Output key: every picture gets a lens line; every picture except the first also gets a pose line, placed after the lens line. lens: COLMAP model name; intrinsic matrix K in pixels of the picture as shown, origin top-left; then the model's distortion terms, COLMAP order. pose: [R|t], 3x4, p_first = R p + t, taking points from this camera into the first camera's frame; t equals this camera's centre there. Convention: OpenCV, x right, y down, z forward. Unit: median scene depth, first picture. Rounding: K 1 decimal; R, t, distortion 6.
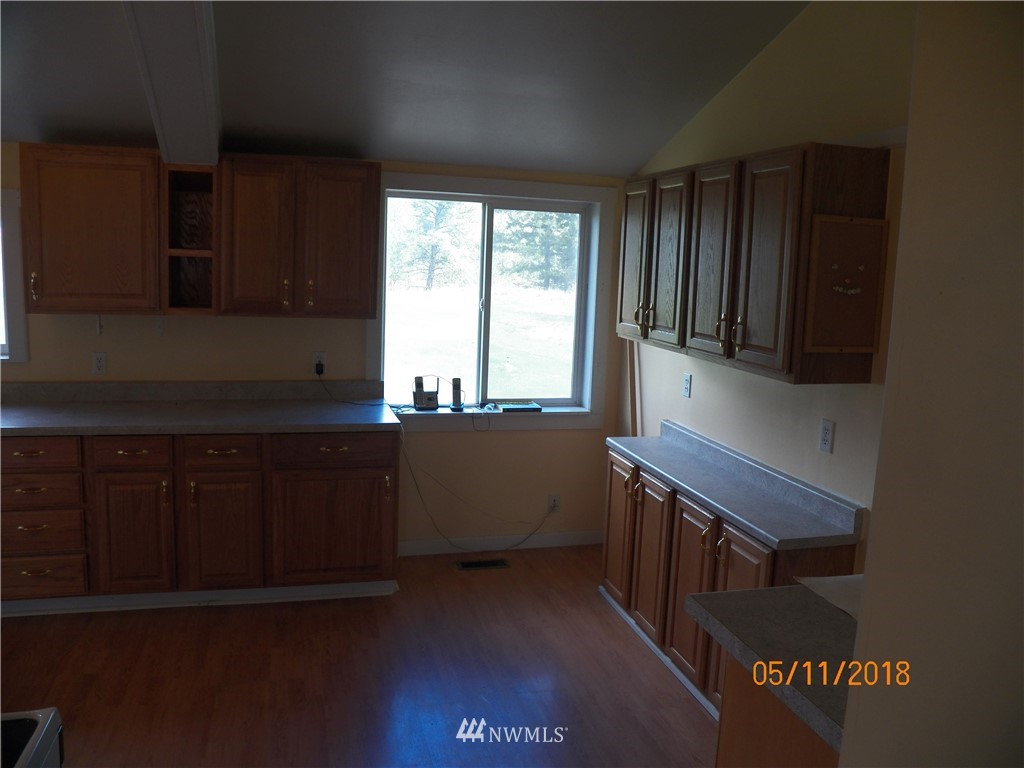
lens RADIAL K [[836.9, 0, 515.0], [0, 836.9, 379.7], [0, 0, 1]] dist [-0.119276, 0.066344]
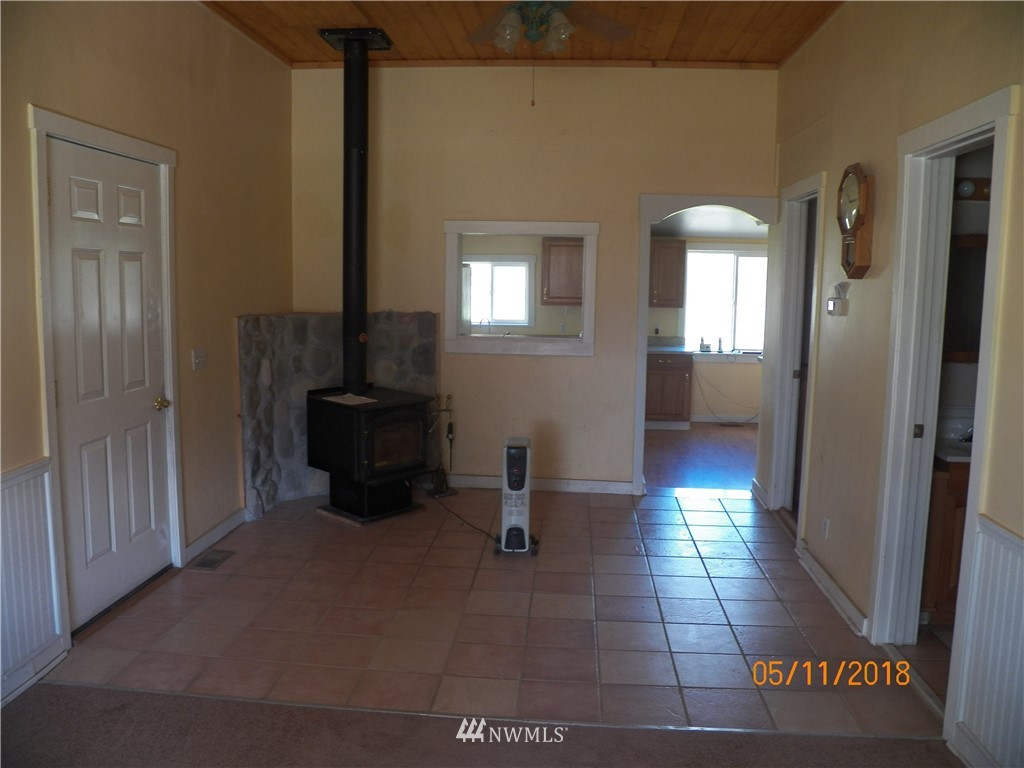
lens RADIAL K [[836.9, 0, 511.8], [0, 836.9, 382.9], [0, 0, 1]] dist [-0.119276, 0.066344]
pose [[0.942135, 0.016875, -0.334808, 0.149514], [-0.024864, 0.999499, -0.019591, 0.178374], [0.334310, 0.026782, 0.942083, -1.231364]]
